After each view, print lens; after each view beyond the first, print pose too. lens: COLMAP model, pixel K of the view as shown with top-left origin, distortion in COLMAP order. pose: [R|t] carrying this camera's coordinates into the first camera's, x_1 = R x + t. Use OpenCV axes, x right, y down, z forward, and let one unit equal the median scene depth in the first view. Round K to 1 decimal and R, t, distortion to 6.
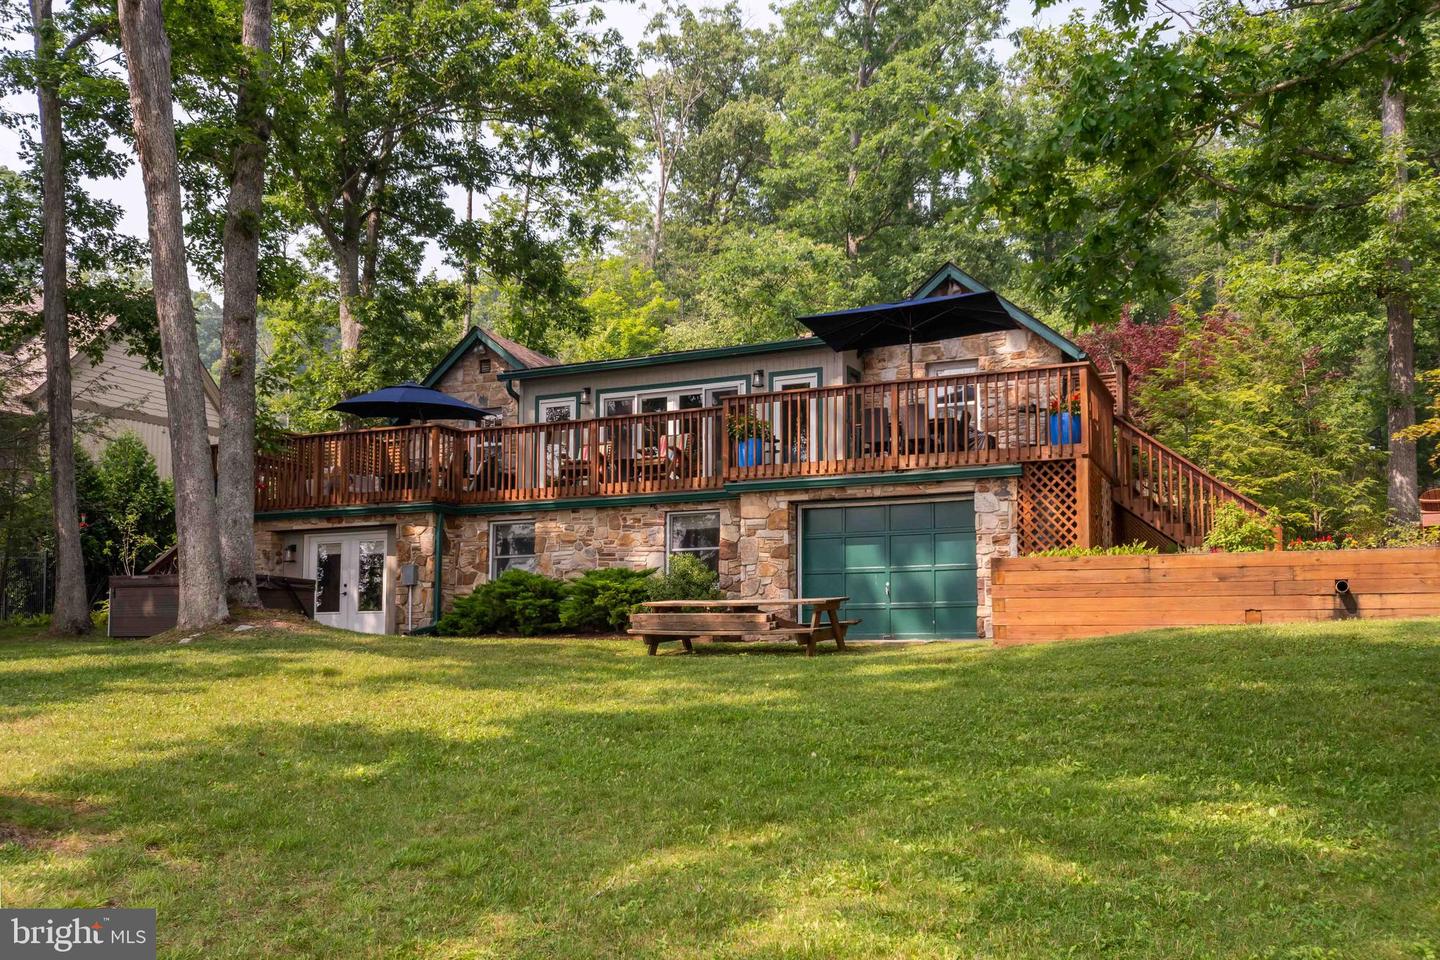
lens RADIAL K [[1401.3, 0, 720.9], [0, 1401.3, 473.9], [0, 0, 1]] dist [-0.006670, 0.000000]
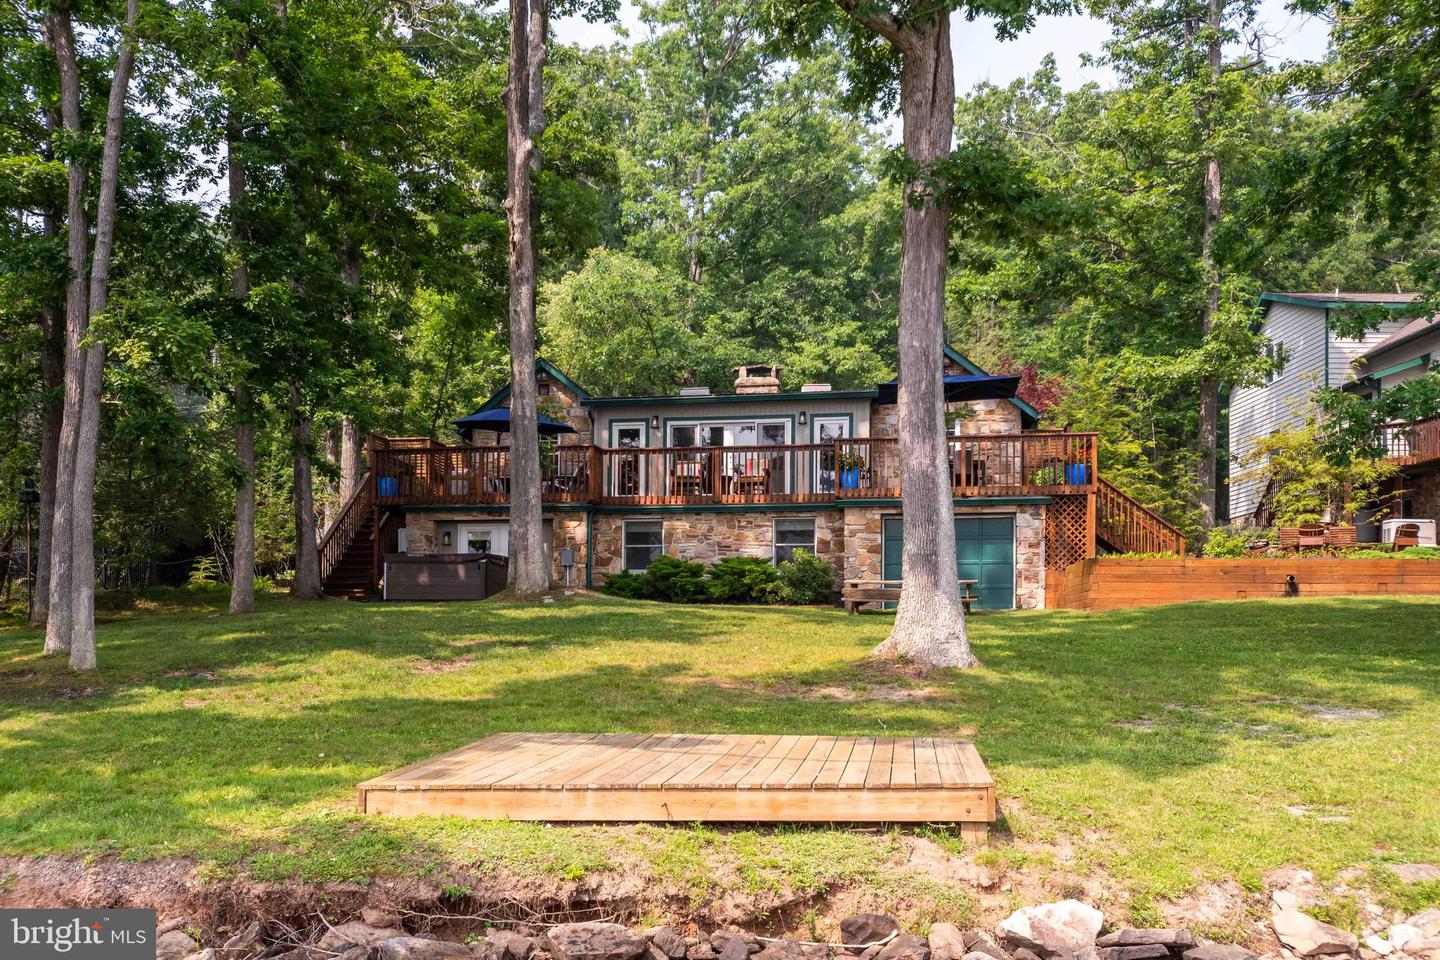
lens RADIAL K [[1484.1, 0, 719.0], [0, 1484.1, 486.1], [0, 0, 1]] dist [0.003276, 0.000000]
pose [[0.964718, 0.036293, 0.260770, -0.505177], [-0.041204, 0.999061, 0.013388, -0.022407], [-0.260040, -0.023660, 0.965308, -0.428218]]
